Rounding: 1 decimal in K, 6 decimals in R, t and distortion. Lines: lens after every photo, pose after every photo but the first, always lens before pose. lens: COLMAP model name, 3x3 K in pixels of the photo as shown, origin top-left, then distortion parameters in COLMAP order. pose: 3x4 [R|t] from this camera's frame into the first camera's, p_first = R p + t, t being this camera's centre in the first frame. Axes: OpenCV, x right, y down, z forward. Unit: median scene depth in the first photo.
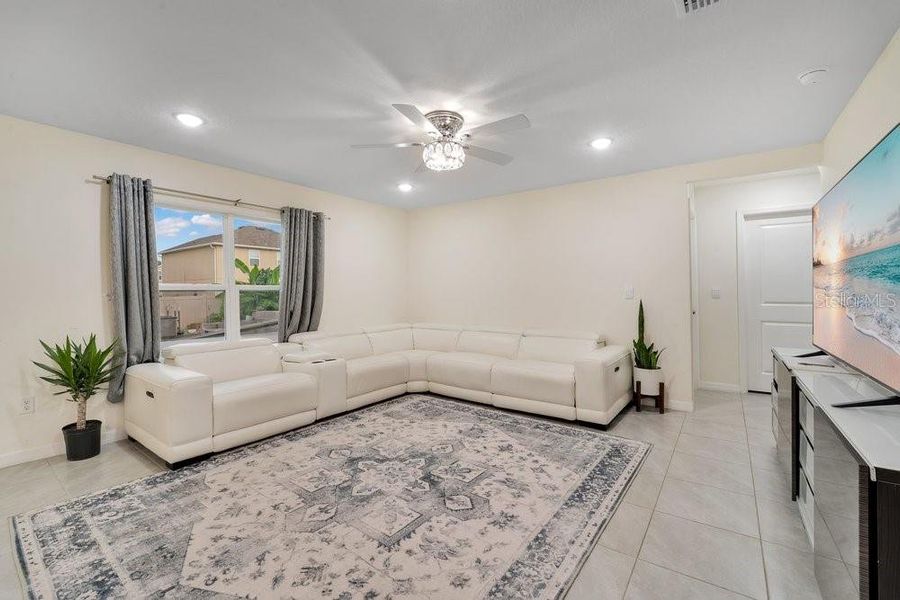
lens RADIAL K [[380.7, 0, 450.0], [0, 380.7, 300.0], [0, 0, 1]] dist [-0.021053, -0.000453]
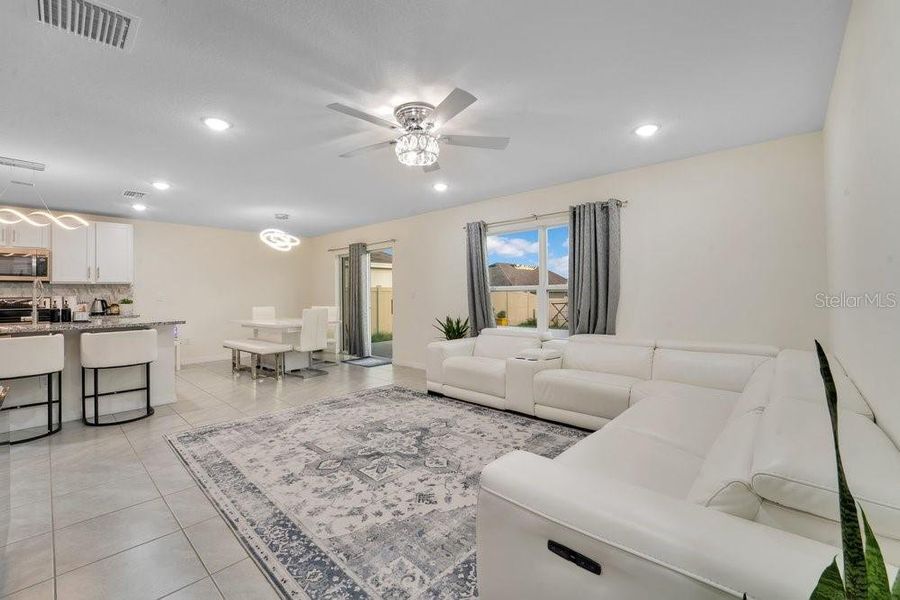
lens RADIAL K [[375.4, 0, 444.2], [0, 375.4, 290.6], [0, 0, 1]] dist [-0.017582, -0.000066]
pose [[-0.111050, 0.001379, -0.993814, 0.925411], [-0.009398, 0.999953, 0.002438, -0.035336], [0.993770, 0.009611, -0.111031, 1.154517]]
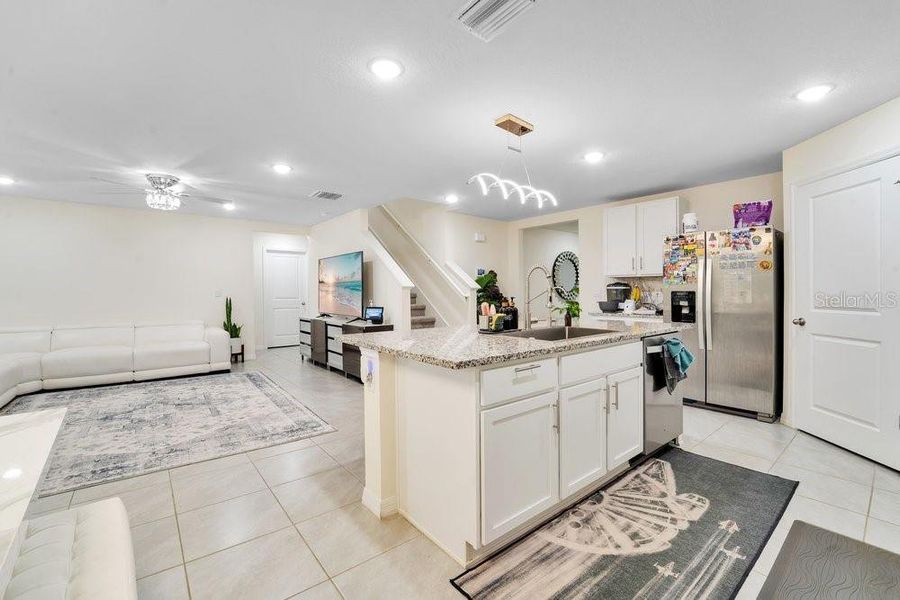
lens RADIAL K [[387.1, 0, 456.4], [0, 387.1, 301.8], [0, 0, 1]] dist [-0.021014, 0.000069]
pose [[0.240232, -0.020057, 0.970508, -1.191195], [0.016703, 0.999724, 0.016526, 0.013783], [-0.970572, 0.012240, 0.240500, -0.495034]]
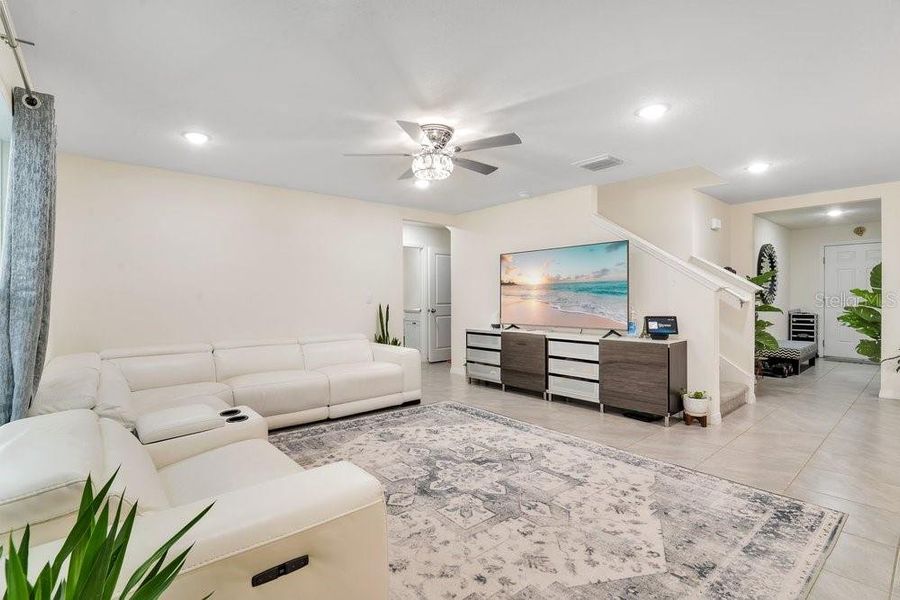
lens RADIAL K [[414.1, 0, 397.6], [0, 414.1, 298.3], [0, 0, 1]] dist [-0.024308, -0.001230]
pose [[0.296150, 0.005900, 0.955123, -1.110619], [0.024388, 0.999608, -0.013737, 0.003171], [-0.954830, 0.027362, 0.295890, 0.745720]]
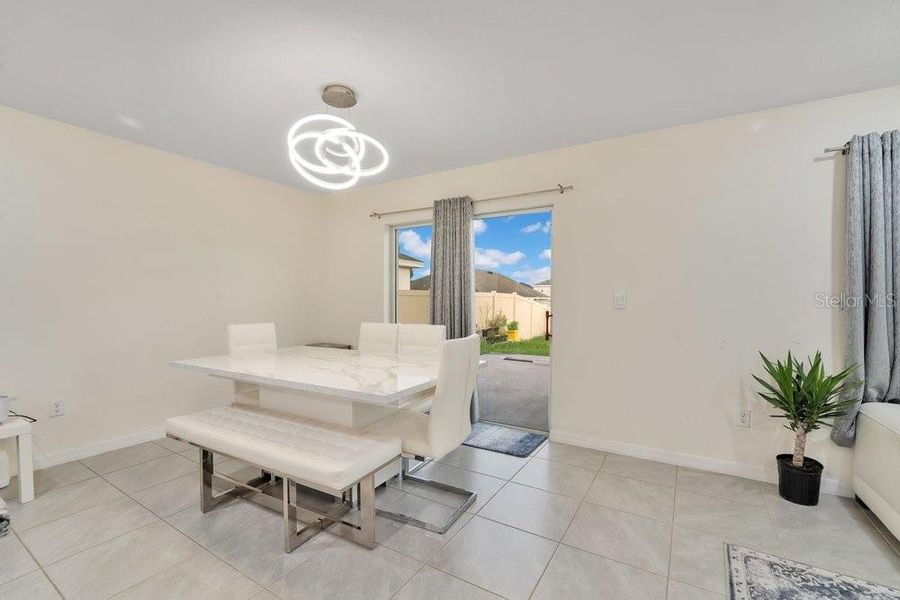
lens RADIAL K [[387.1, 0, 456.4], [0, 387.1, 301.8], [0, 0, 1]] dist [-0.021014, 0.000069]
pose [[0.090468, 0.012709, -0.995818, -0.236175], [-0.024015, 0.999656, 0.010576, -0.005509], [0.995610, 0.022958, 0.090742, 0.167680]]
